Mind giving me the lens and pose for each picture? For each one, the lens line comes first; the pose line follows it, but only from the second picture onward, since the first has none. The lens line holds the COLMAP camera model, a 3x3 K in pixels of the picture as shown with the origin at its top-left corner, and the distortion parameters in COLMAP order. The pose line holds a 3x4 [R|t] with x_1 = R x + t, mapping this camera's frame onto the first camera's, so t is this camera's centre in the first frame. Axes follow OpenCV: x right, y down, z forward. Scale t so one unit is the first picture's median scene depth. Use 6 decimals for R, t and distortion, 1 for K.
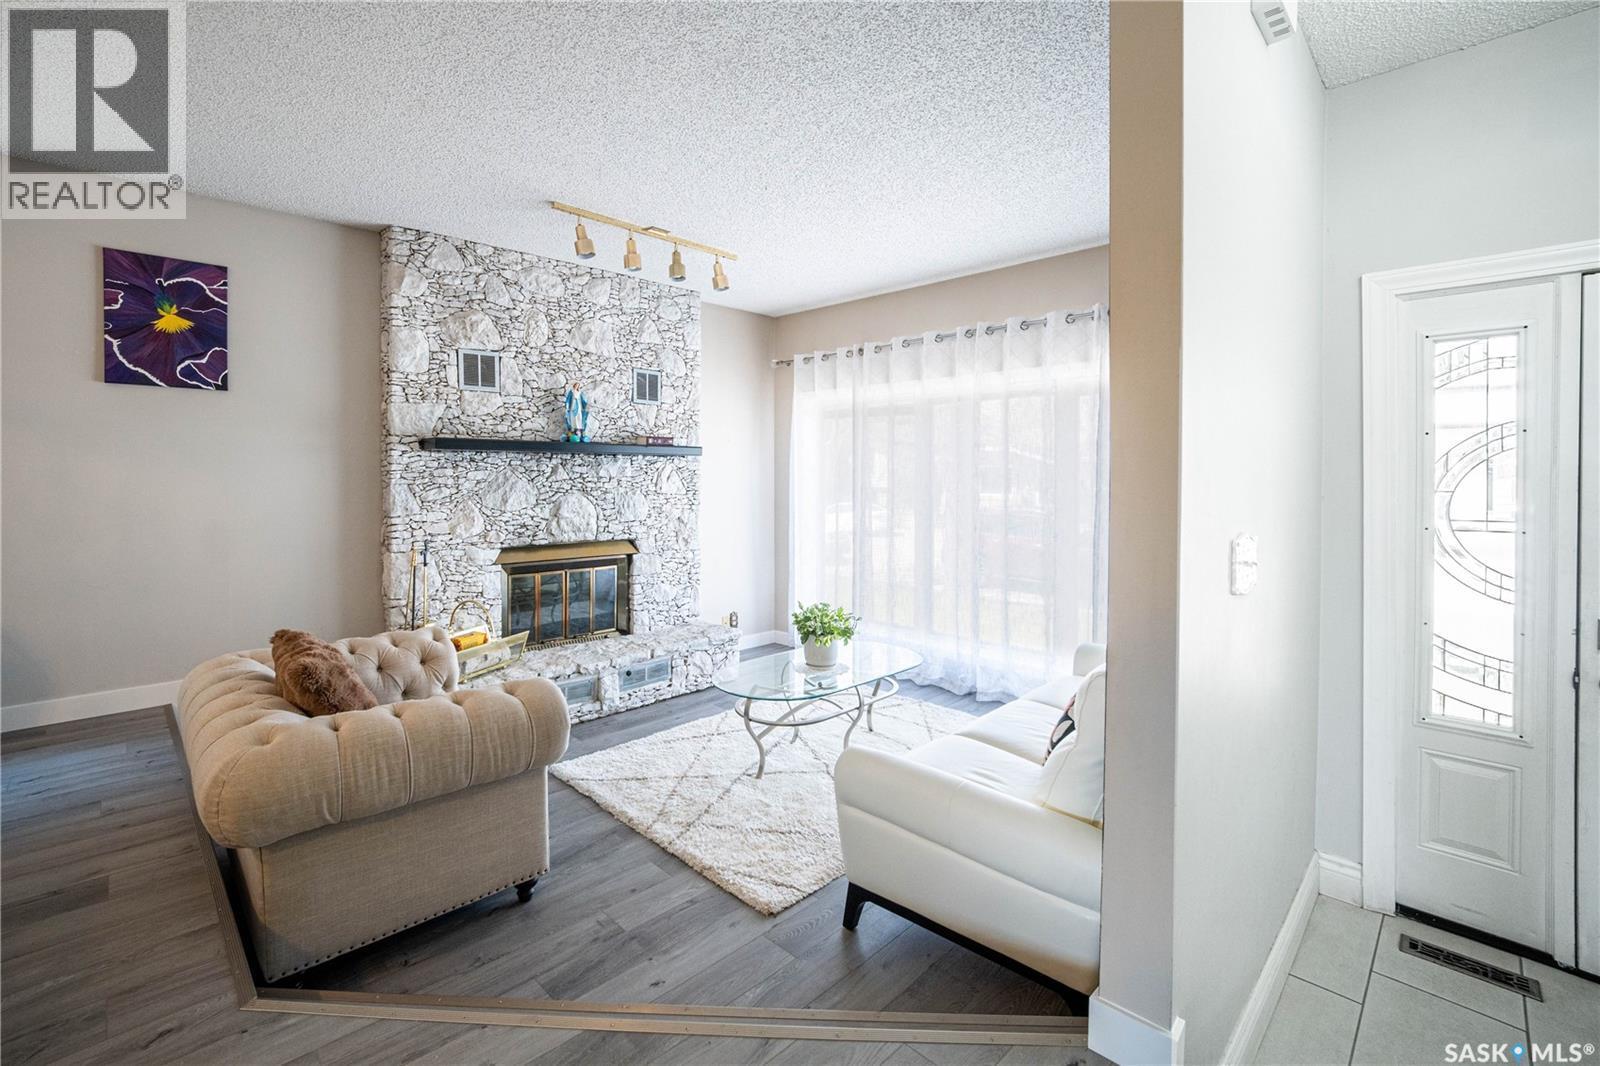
lens RADIAL K [[748.2, 0, 799.1], [0, 748.2, 480.9], [0, 0, 1]] dist [-0.001033, -0.000146]
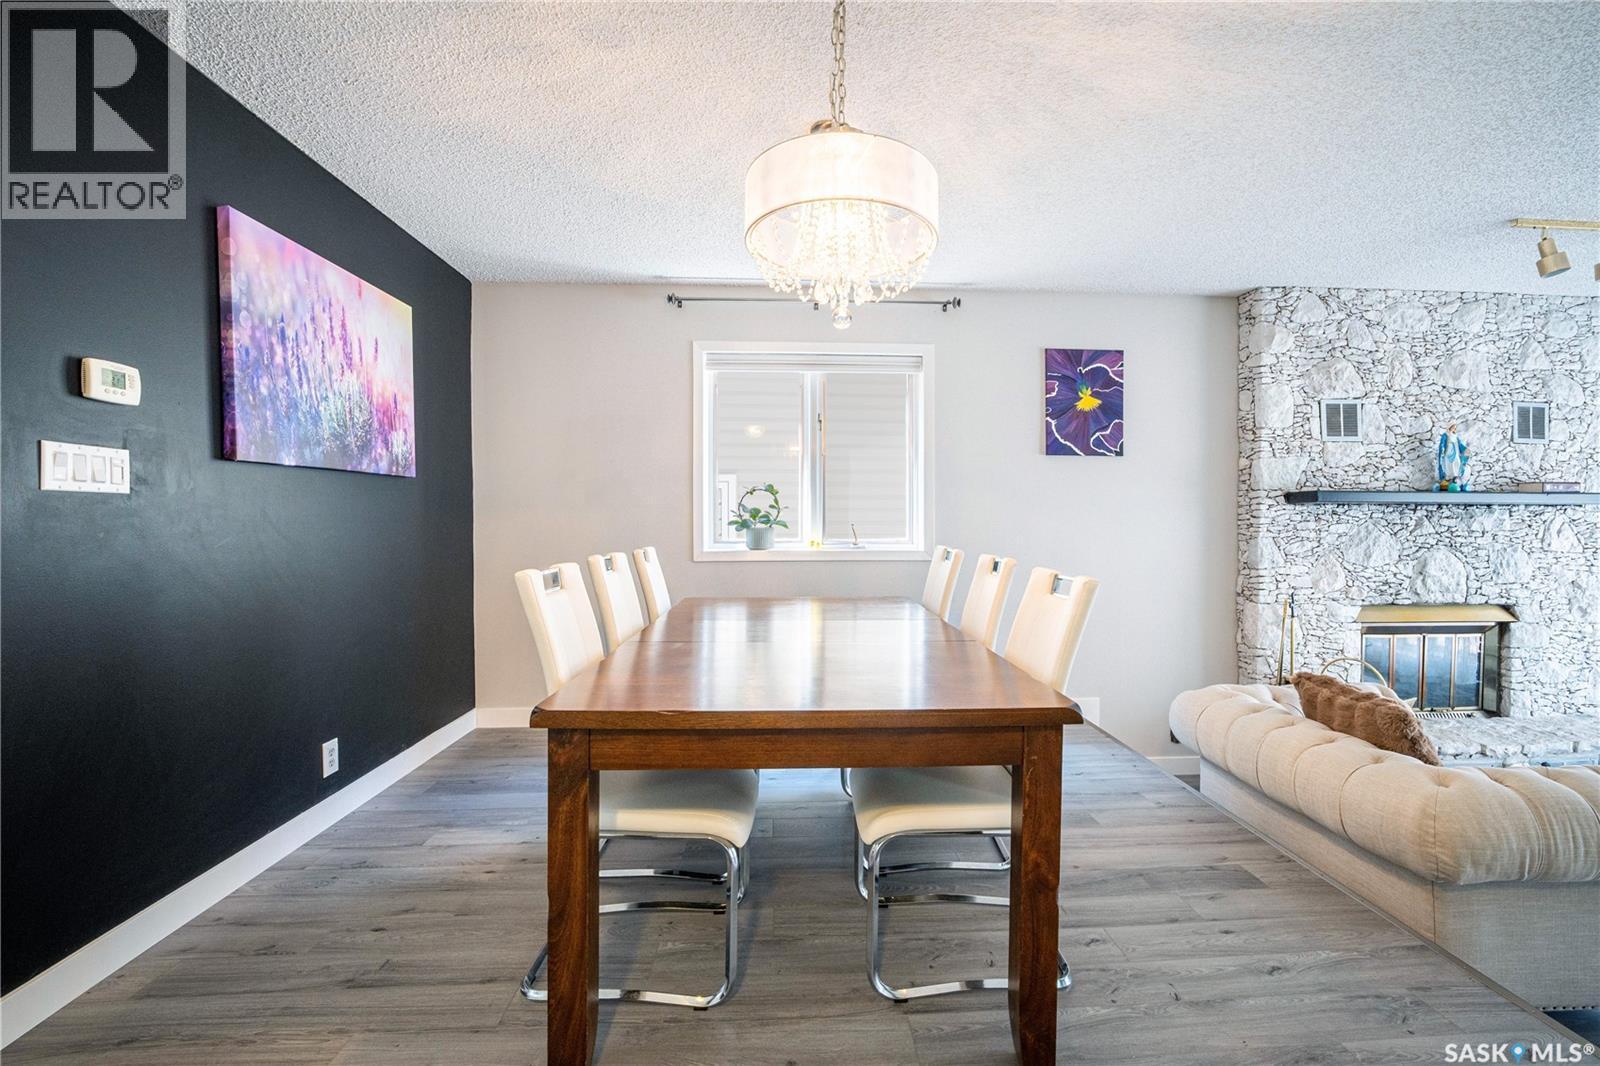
lens RADIAL K [[733.0, 0, 800.0], [0, 733.0, 533.0], [0, 0, 1]] dist [0.000671, 0.000254]
pose [[0.766904, 0.005341, -0.641740, -0.350325], [-0.006153, 0.999981, 0.000970, 0.001369], [0.641733, 0.003204, 0.766922, -0.171009]]
